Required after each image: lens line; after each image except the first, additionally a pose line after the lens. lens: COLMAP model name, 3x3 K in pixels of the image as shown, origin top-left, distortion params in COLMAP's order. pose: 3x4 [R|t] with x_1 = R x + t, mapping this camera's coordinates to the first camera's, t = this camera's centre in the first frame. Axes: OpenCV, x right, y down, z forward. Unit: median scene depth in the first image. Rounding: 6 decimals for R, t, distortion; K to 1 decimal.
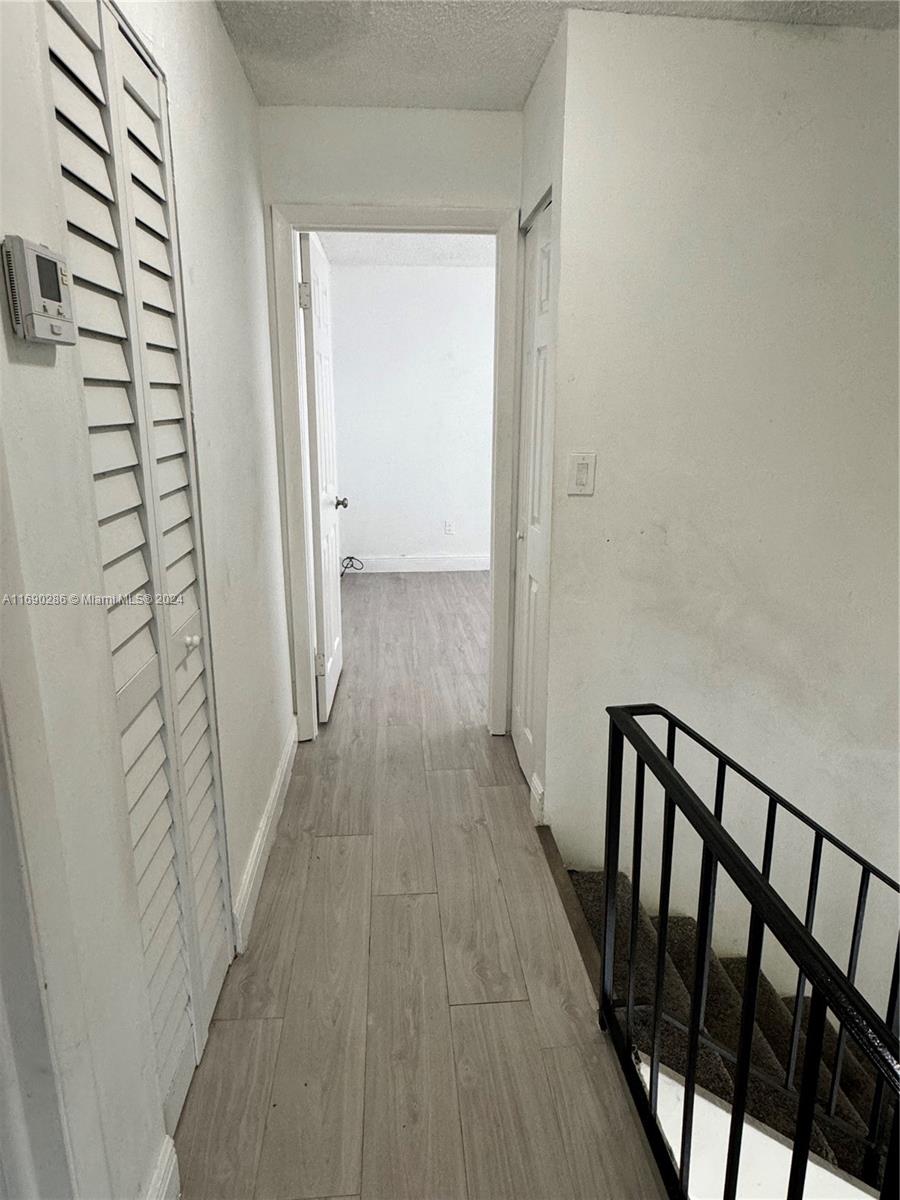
lens RADIAL K [[753.0, 0, 449.9], [0, 753.0, 595.6], [0, 0, 1]] dist [-0.009576, 0.005387]
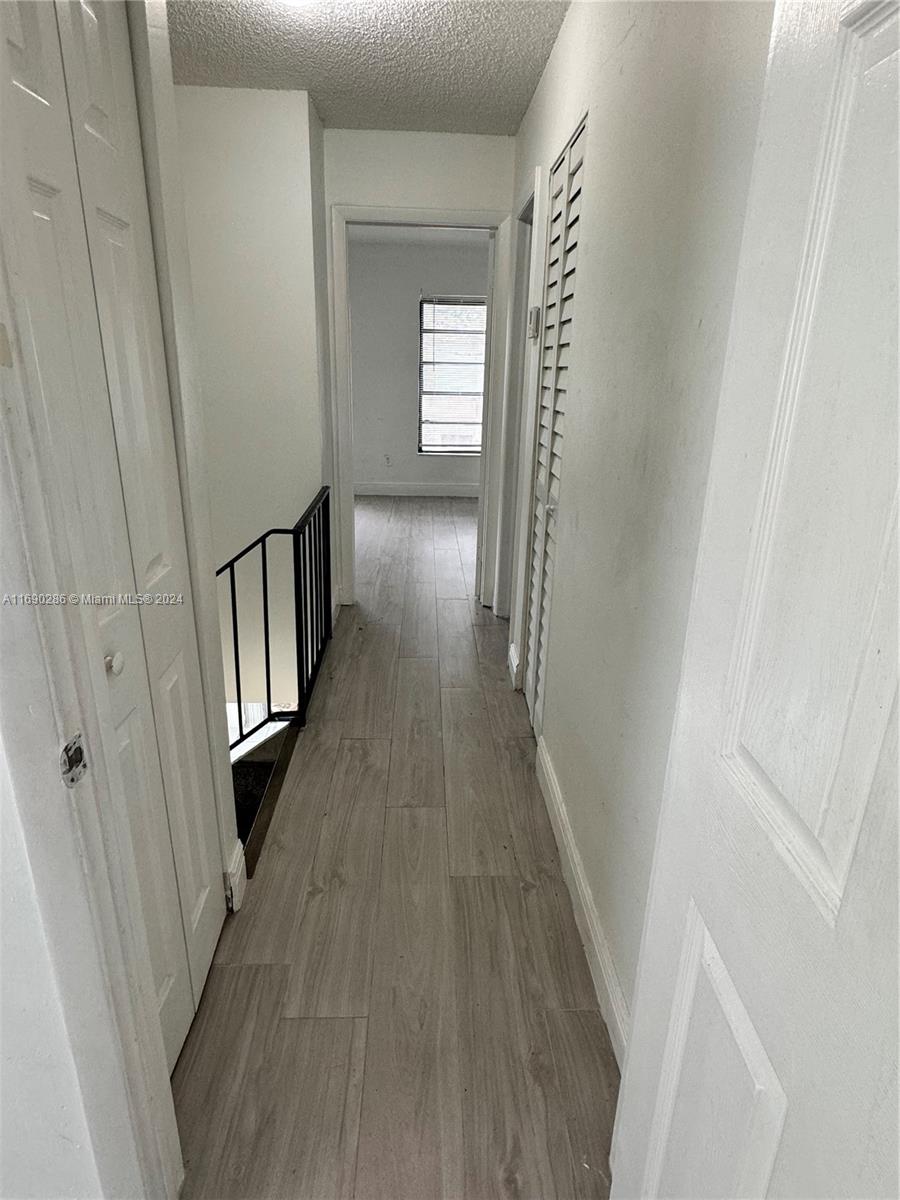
lens RADIAL K [[694.2, 0, 446.1], [0, 694.2, 600.0], [0, 0, 1]] dist [-0.001832, 0.000097]
pose [[-0.998559, -0.035090, 0.040610, -0.111067], [-0.006236, 0.827398, 0.561581, -0.348677], [-0.053307, 0.560519, -0.826424, 1.368942]]
